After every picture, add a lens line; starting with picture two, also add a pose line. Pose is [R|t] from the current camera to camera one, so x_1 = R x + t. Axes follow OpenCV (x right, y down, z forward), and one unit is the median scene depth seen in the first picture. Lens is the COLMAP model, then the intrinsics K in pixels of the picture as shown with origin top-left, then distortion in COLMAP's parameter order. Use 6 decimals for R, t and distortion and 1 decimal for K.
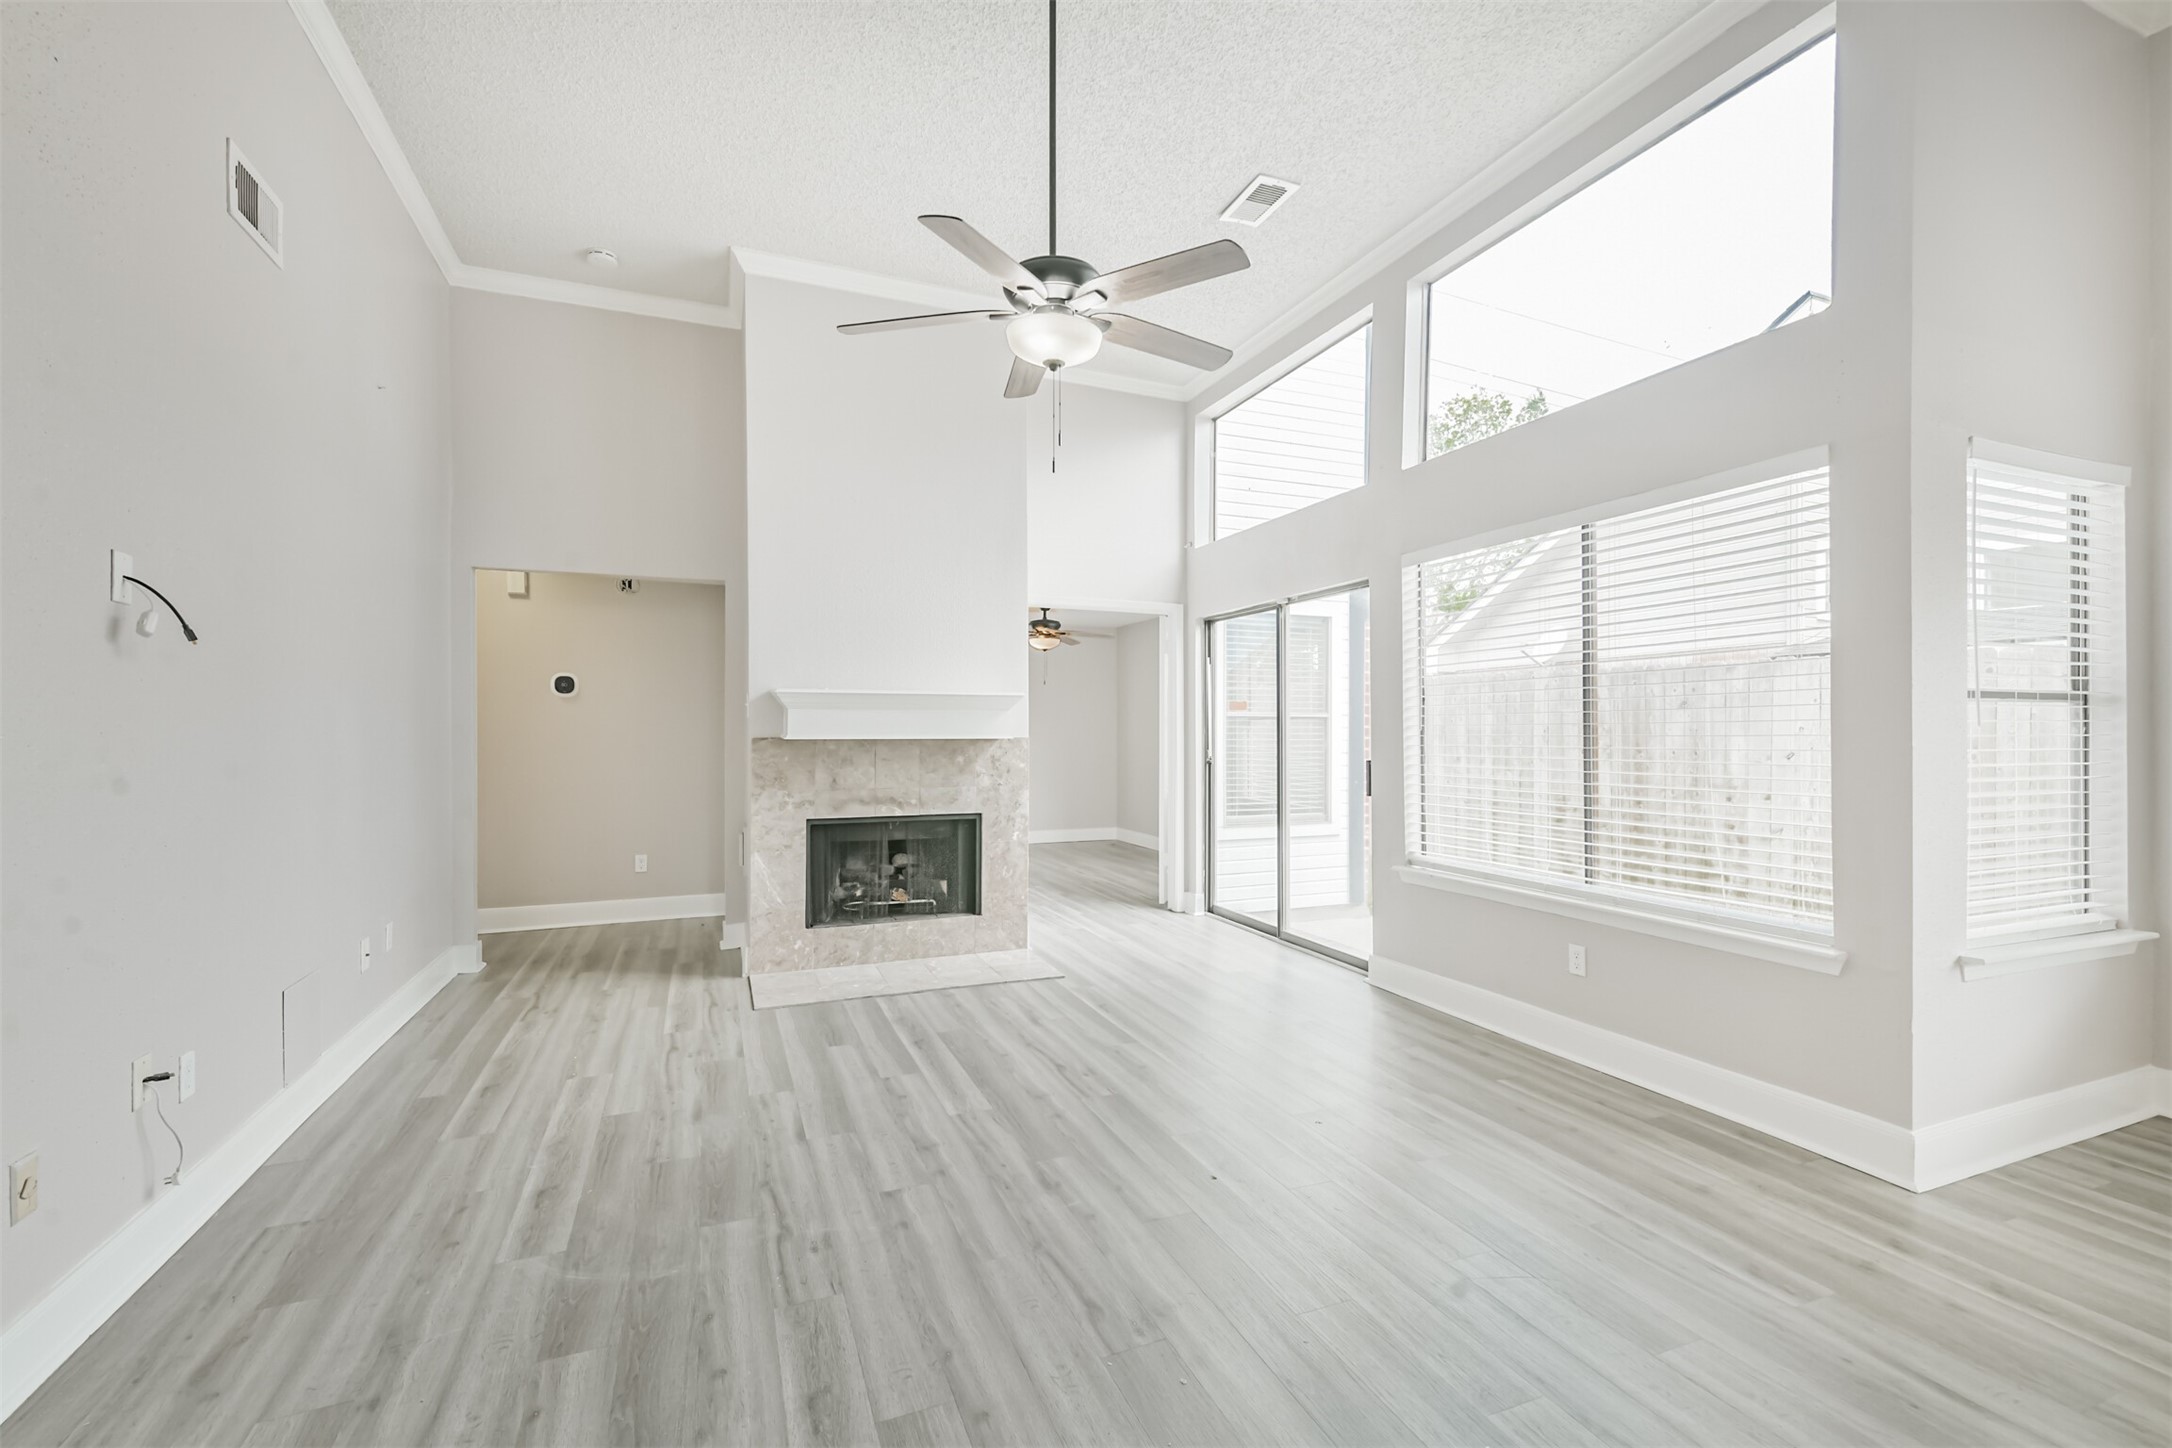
lens RADIAL K [[935.5, 0, 1079.6], [0, 935.5, 727.5], [0, 0, 1]] dist [0.029894, -0.005795]
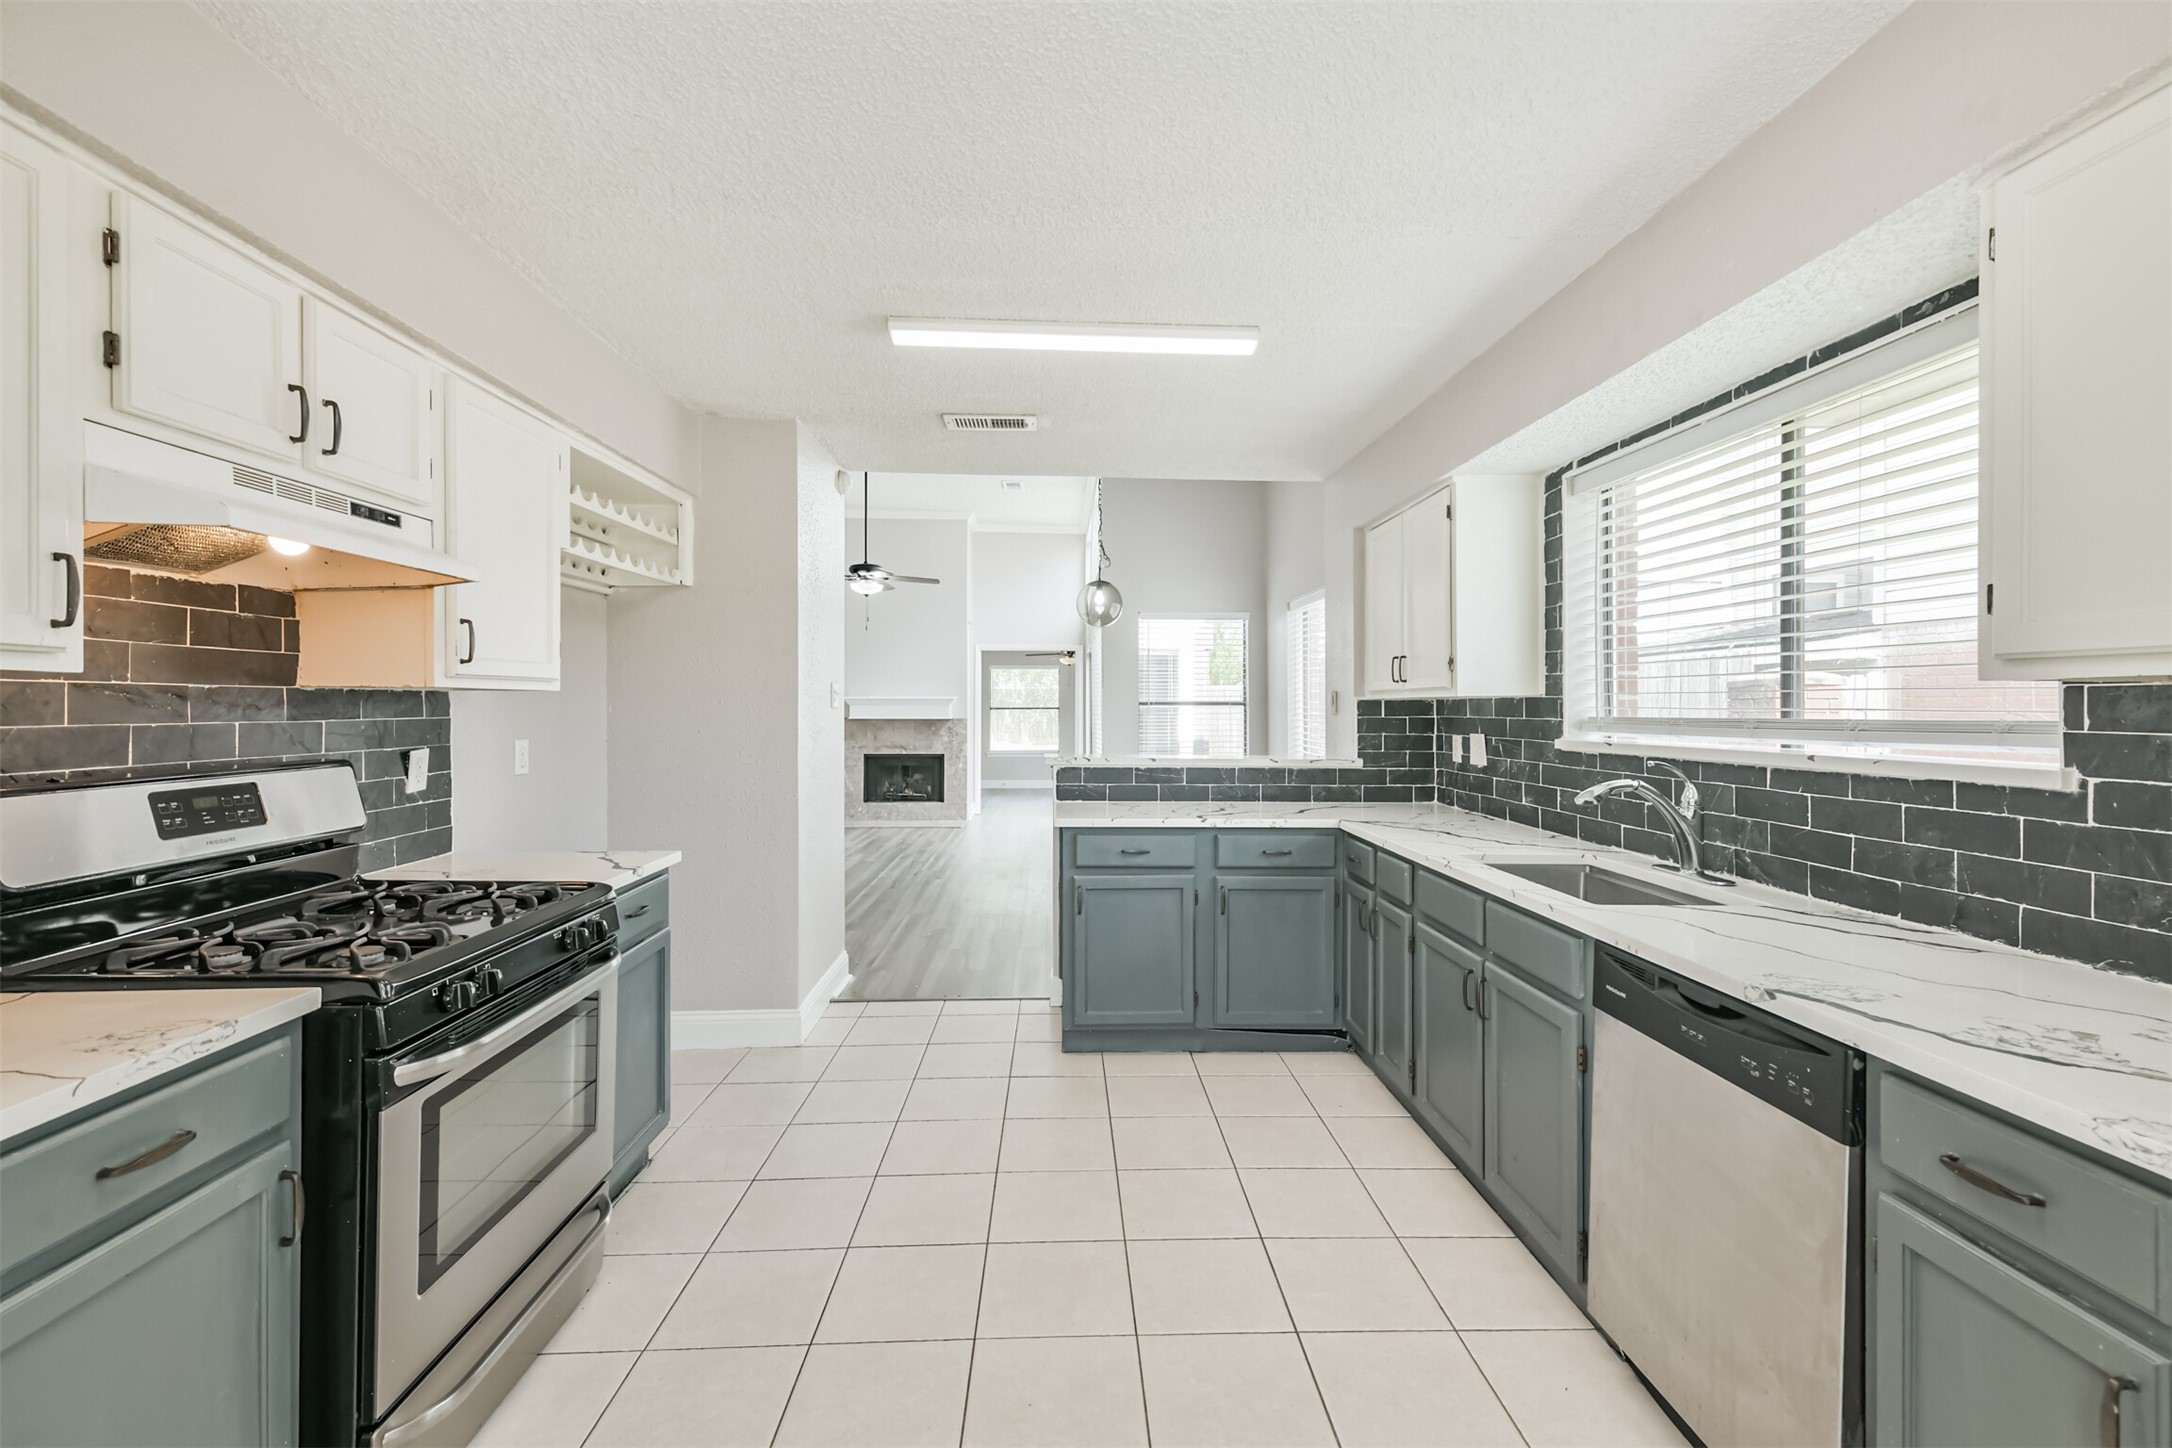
lens RADIAL K [[935.5, 0, 1086.5], [0, 935.5, 704.6], [0, 0, 1]] dist [0.029894, -0.005795]
pose [[0.938144, -0.000485, -0.346245, 1.473604], [-0.001496, 0.999984, -0.005453, -0.015130], [0.346242, 0.005634, 0.938128, -1.383779]]
